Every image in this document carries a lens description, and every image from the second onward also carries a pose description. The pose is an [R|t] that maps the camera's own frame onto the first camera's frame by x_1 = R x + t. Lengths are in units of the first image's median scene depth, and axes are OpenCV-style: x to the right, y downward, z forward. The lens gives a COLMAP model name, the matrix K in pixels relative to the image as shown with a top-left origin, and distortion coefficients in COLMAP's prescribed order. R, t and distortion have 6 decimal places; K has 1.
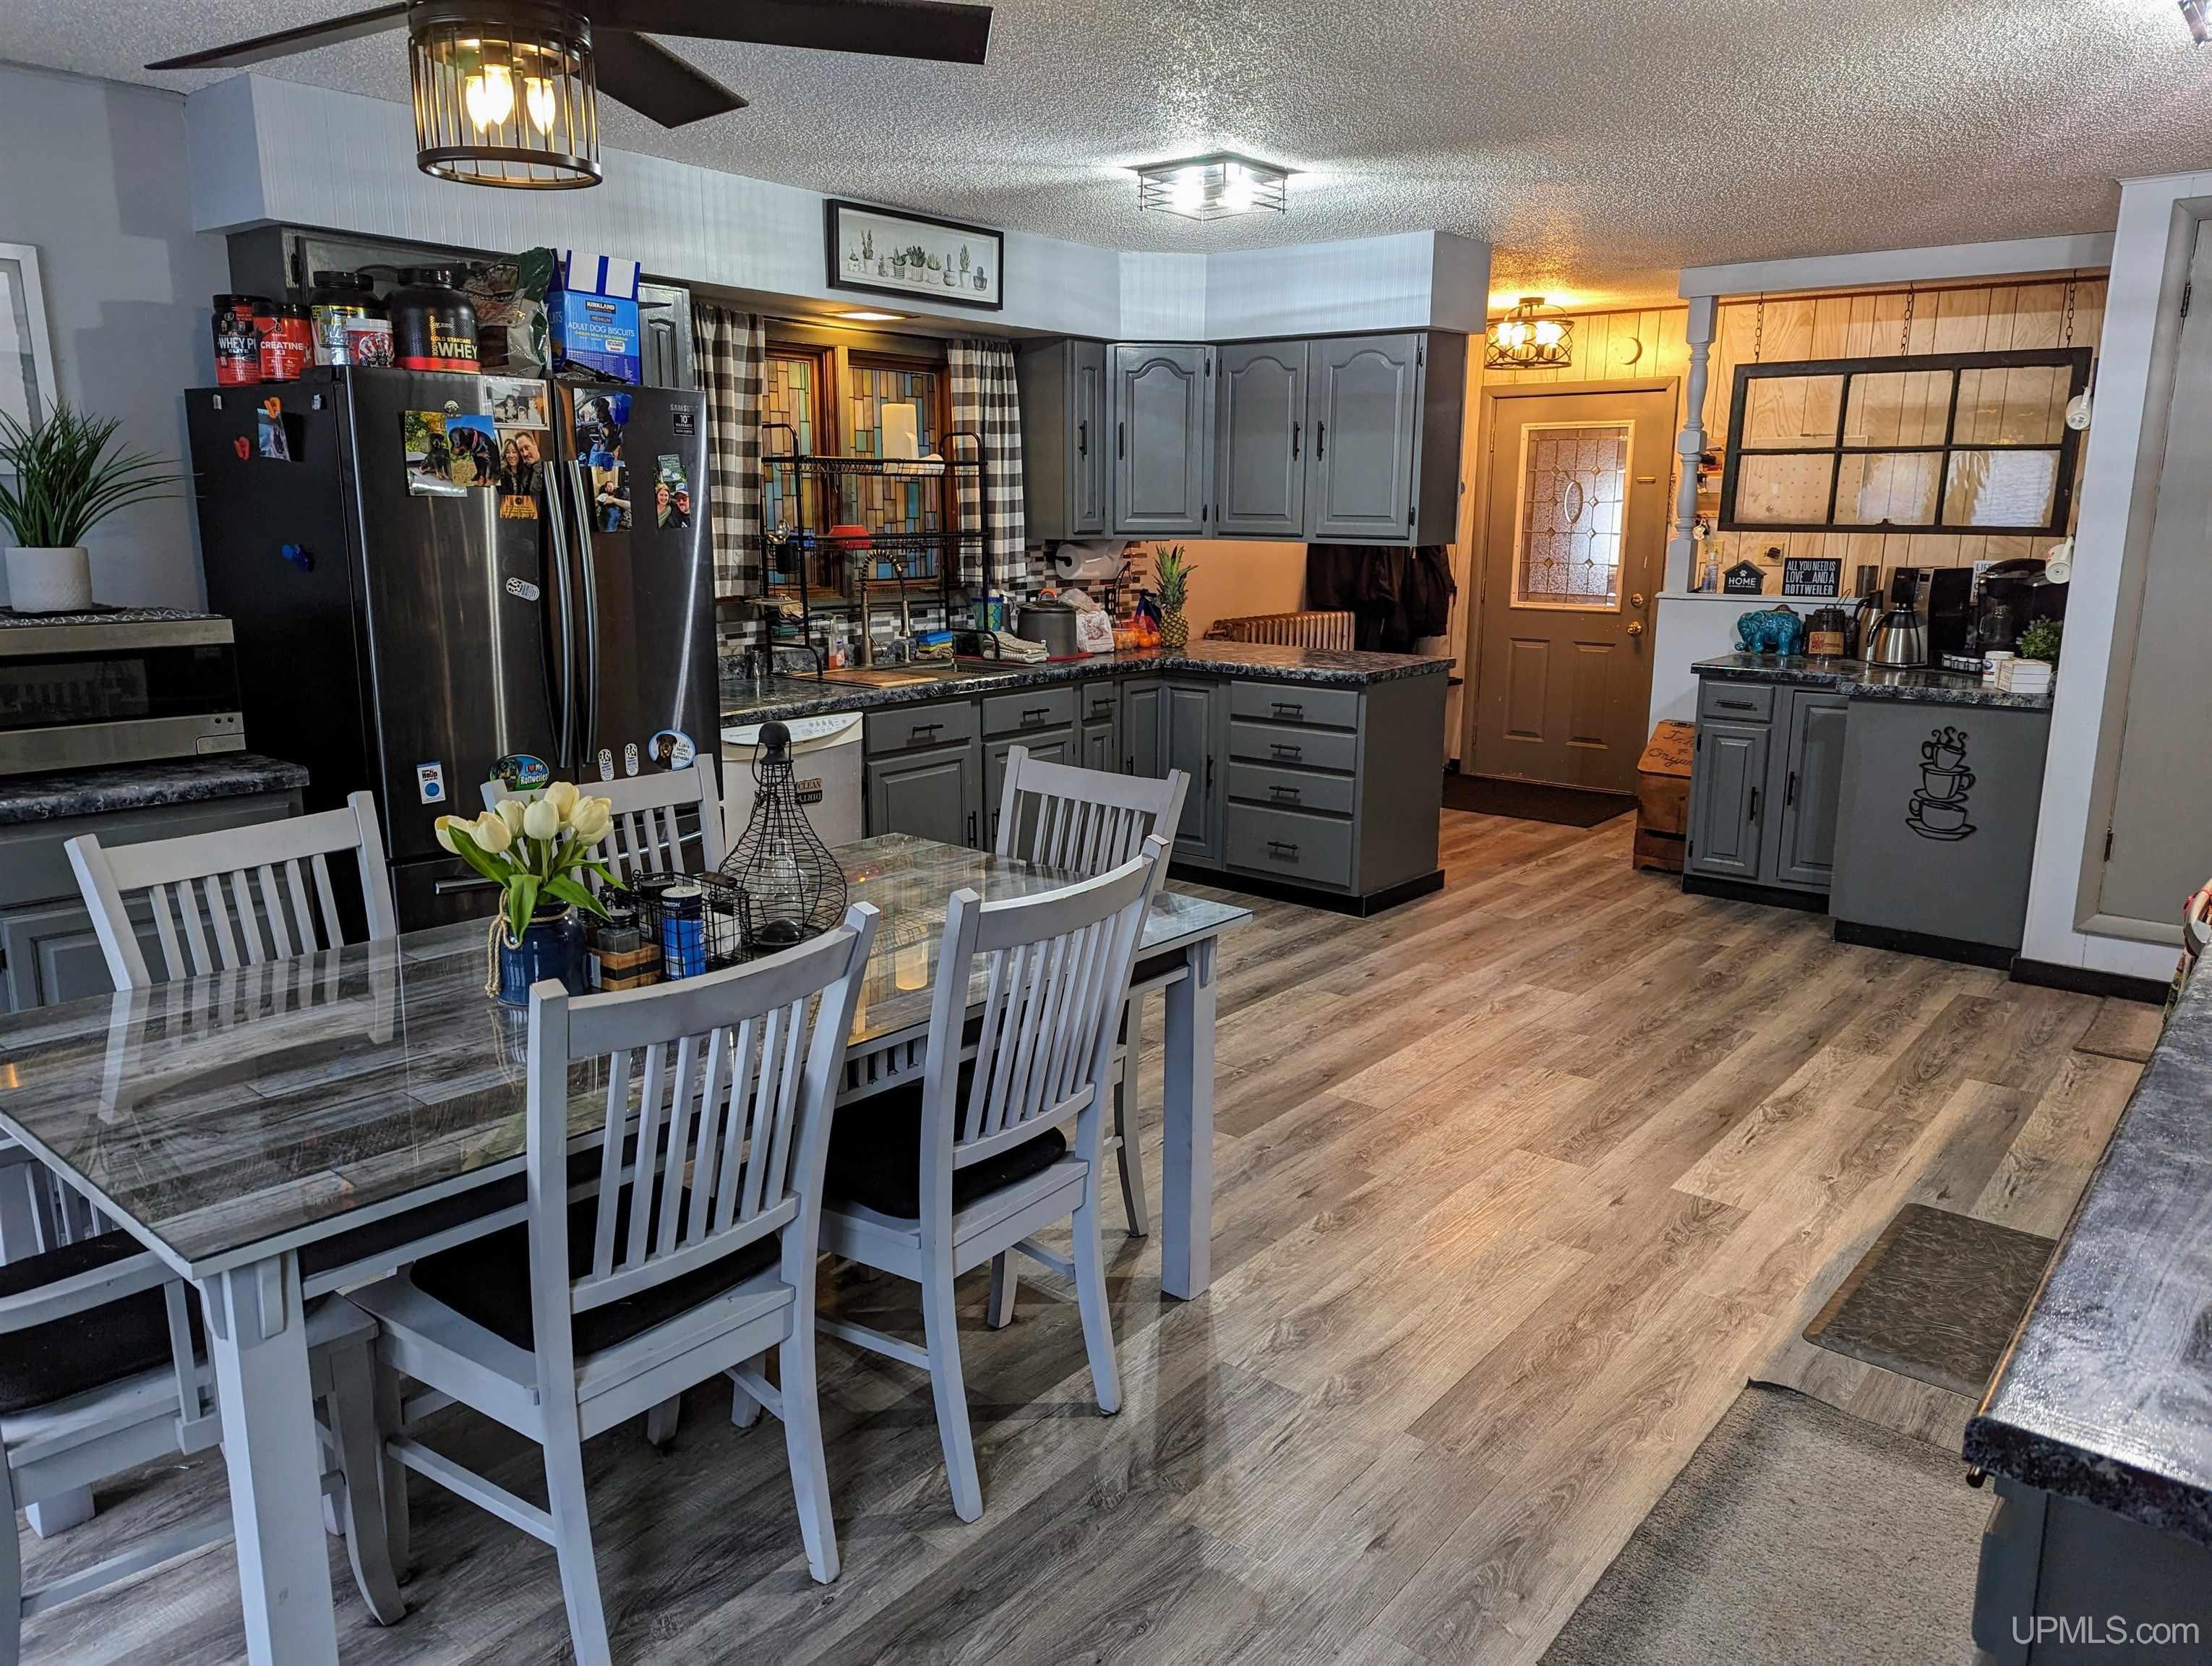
lens RADIAL K [[1557.9, 0, 1106.0], [0, 1557.9, 833.0], [0, 0, 1]] dist [0.001406, 0.001238]
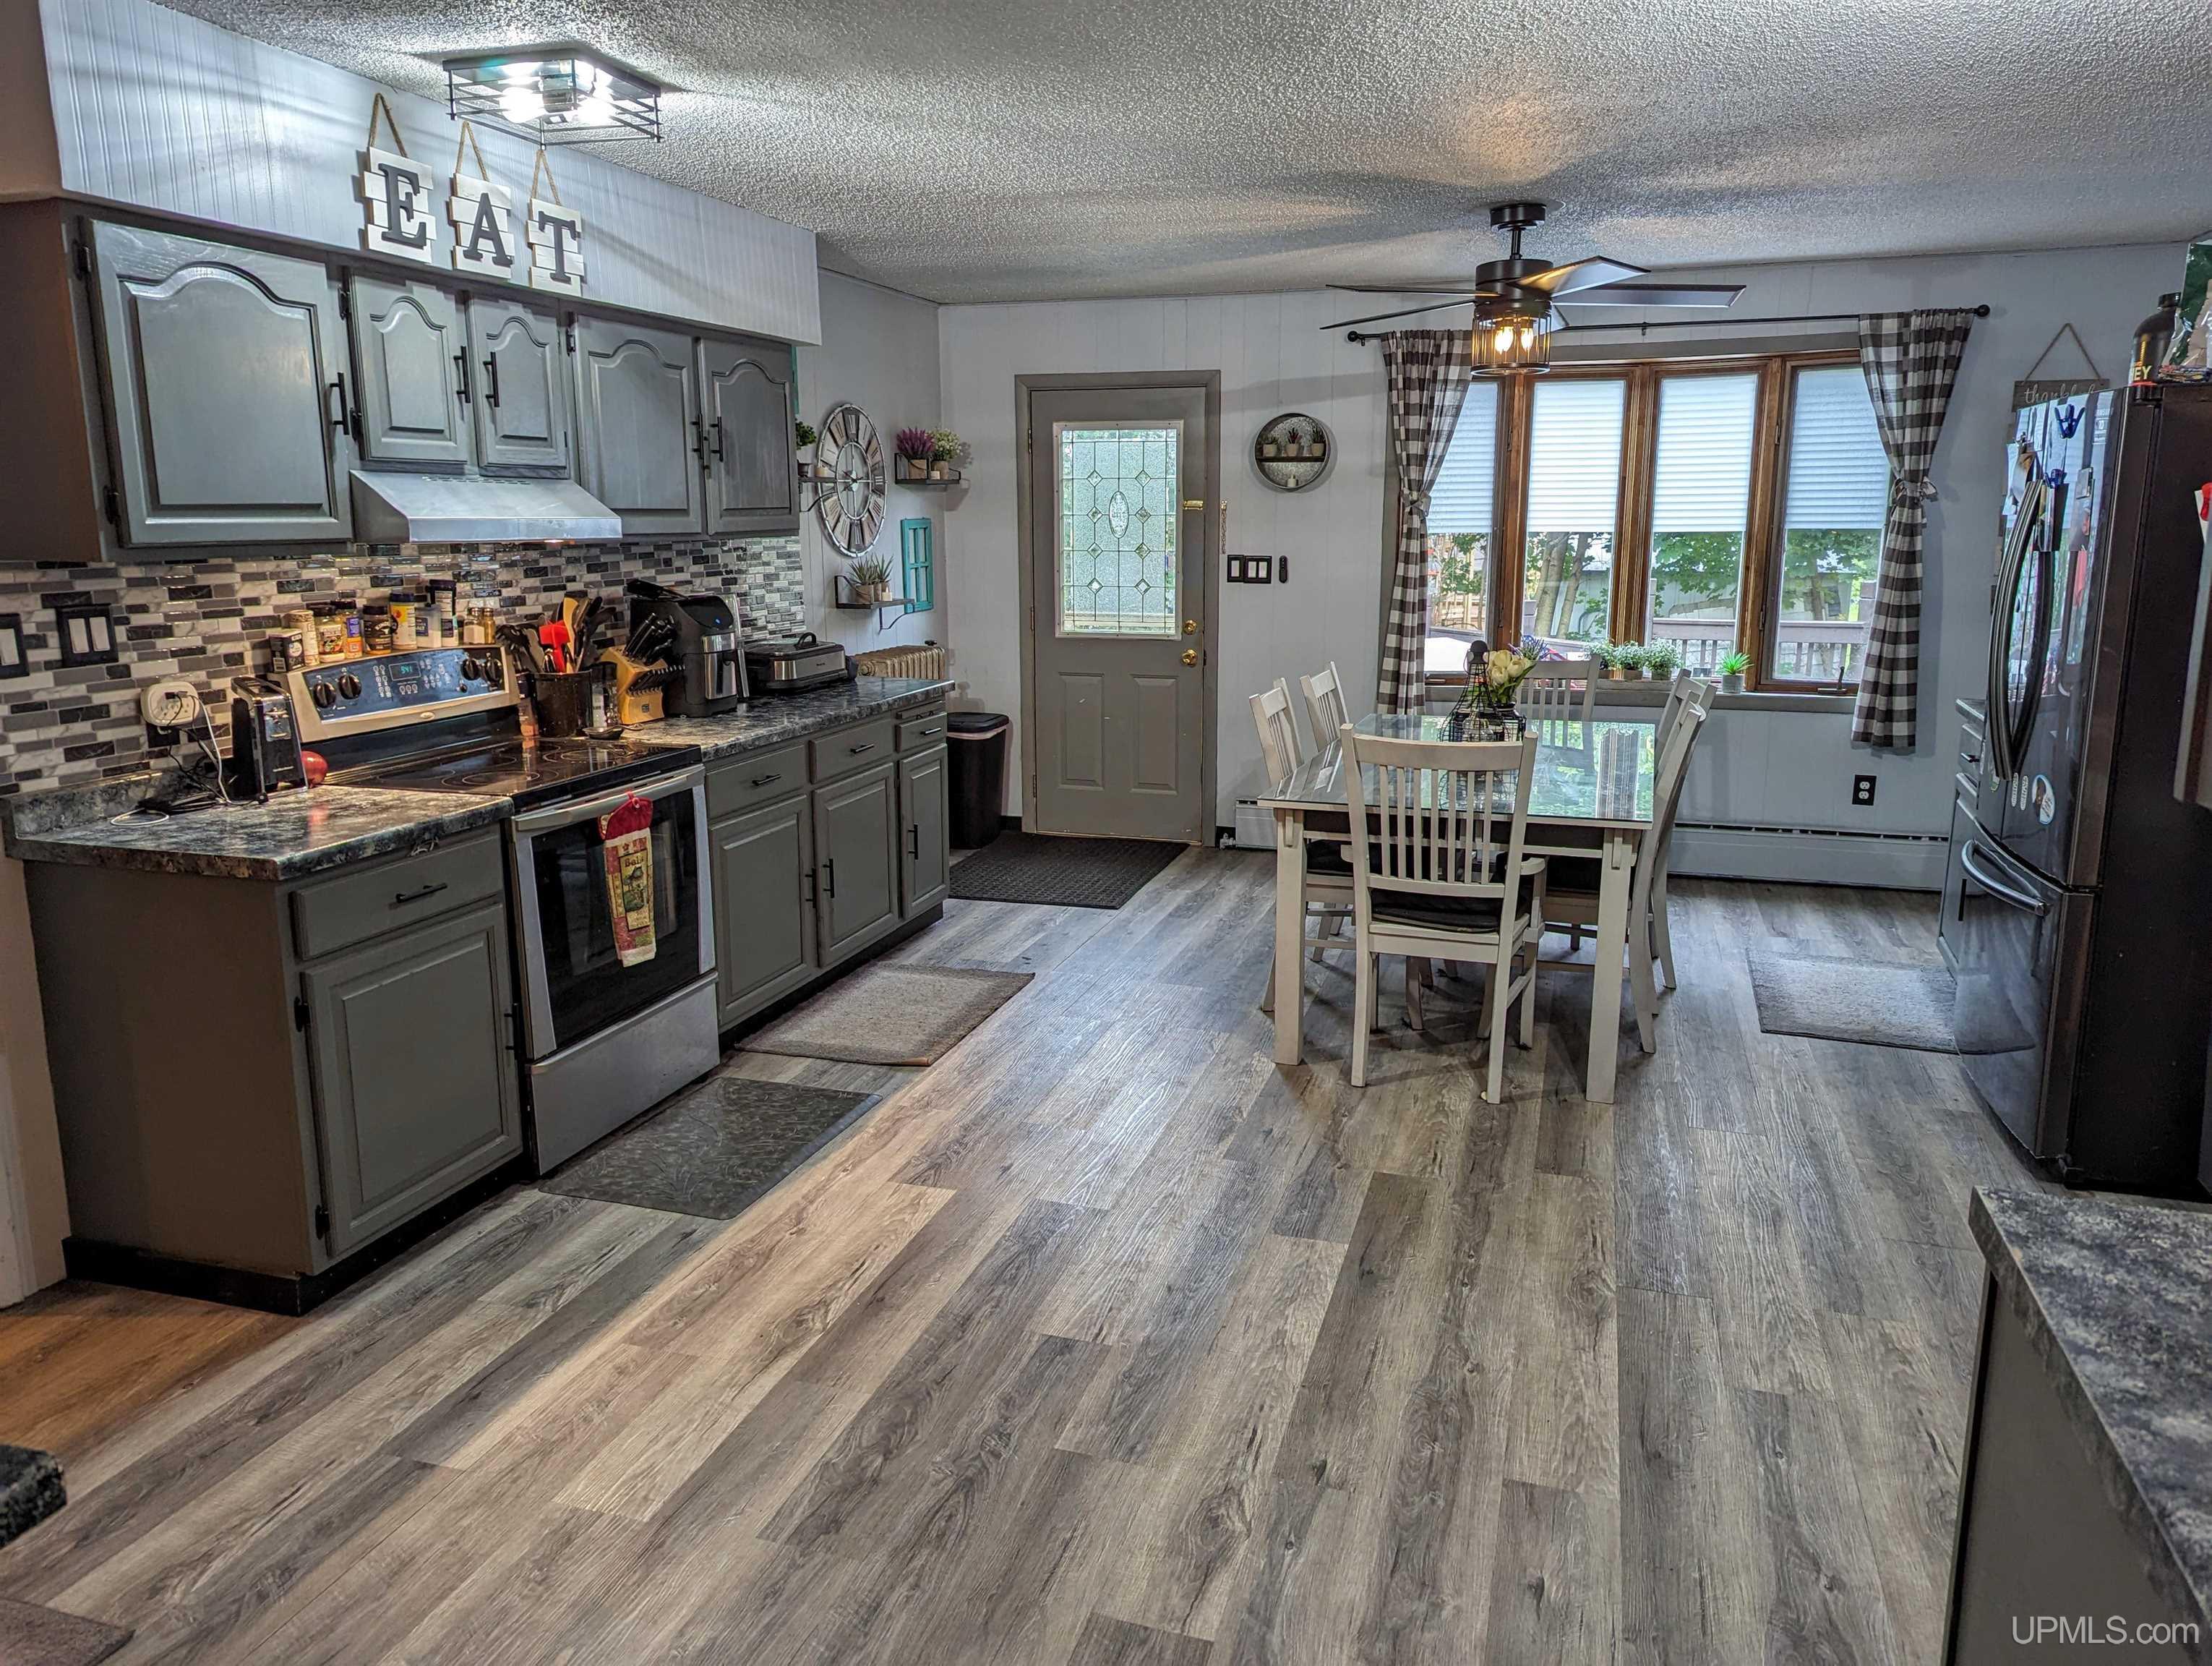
lens RADIAL K [[1557.9, 0, 1106.0], [0, 1557.9, 833.0], [0, 0, 1]] dist [0.001406, 0.001238]
pose [[-0.928831, 0.073024, -0.363237, 0.505060], [-0.079301, 0.918482, 0.387430, -0.317568], [0.361919, 0.388662, -0.847323, 1.462205]]
